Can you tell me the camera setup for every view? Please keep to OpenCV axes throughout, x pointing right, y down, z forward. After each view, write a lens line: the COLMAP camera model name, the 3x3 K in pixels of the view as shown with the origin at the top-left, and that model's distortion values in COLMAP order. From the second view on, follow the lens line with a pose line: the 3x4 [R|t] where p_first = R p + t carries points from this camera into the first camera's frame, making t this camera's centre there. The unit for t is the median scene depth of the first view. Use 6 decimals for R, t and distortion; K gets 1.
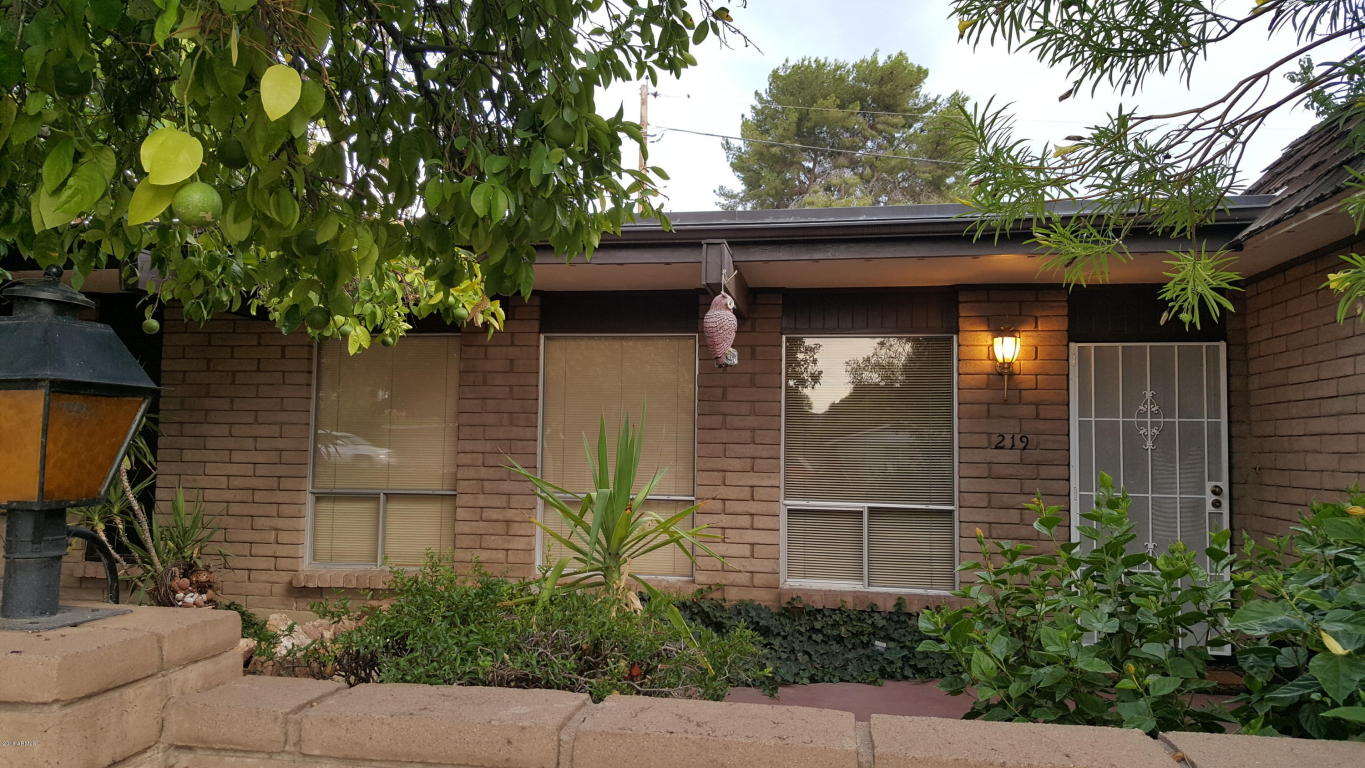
lens RADIAL K [[1015.3, 0, 682.5], [0, 1015.3, 384.0], [0, 0, 1]] dist [0.210836, -0.498938]
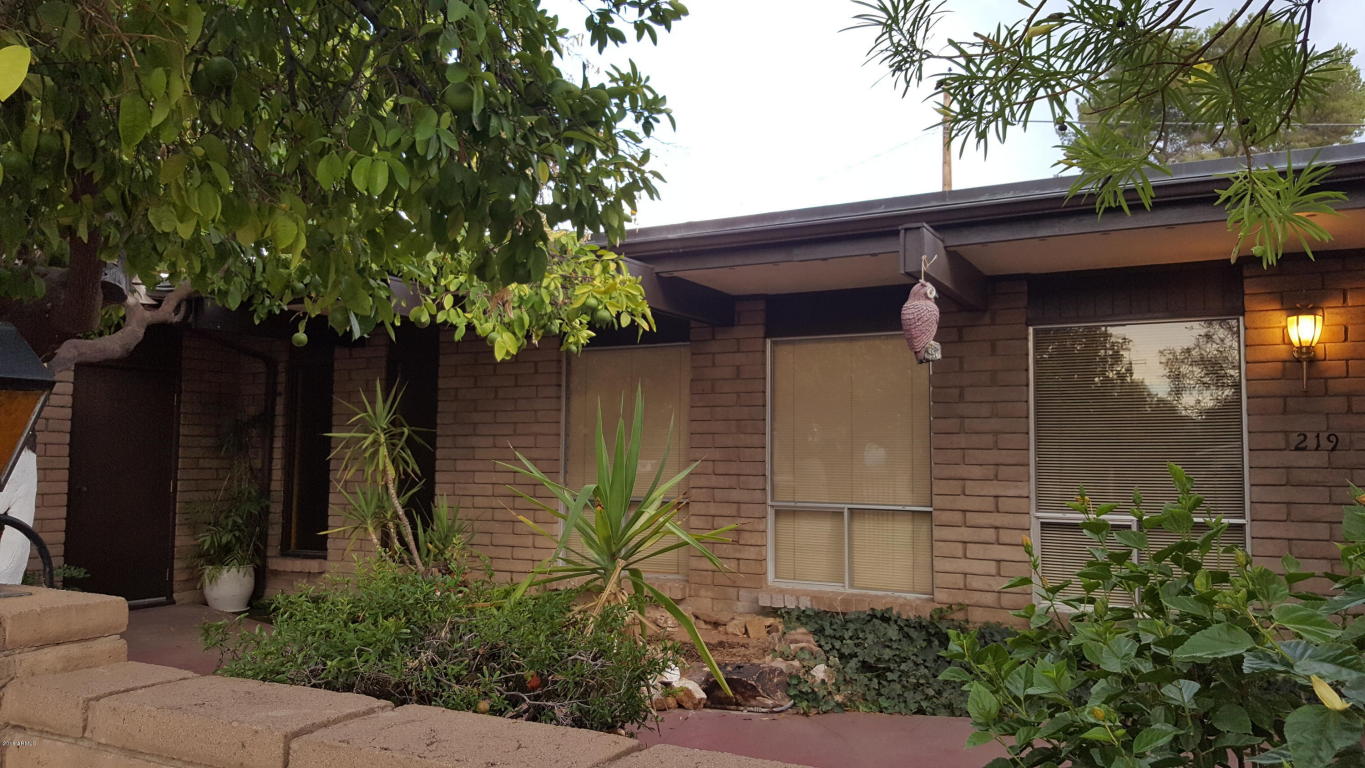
lens RADIAL K [[1027.1, 0, 682.5], [0, 1027.1, 384.0], [0, 0, 1]] dist [0.128686, -0.216916]
pose [[0.950643, -0.032002, -0.308633, 0.090691], [0.028024, 0.999457, -0.017317, 0.009464], [0.309020, 0.007813, 0.951023, 0.042765]]
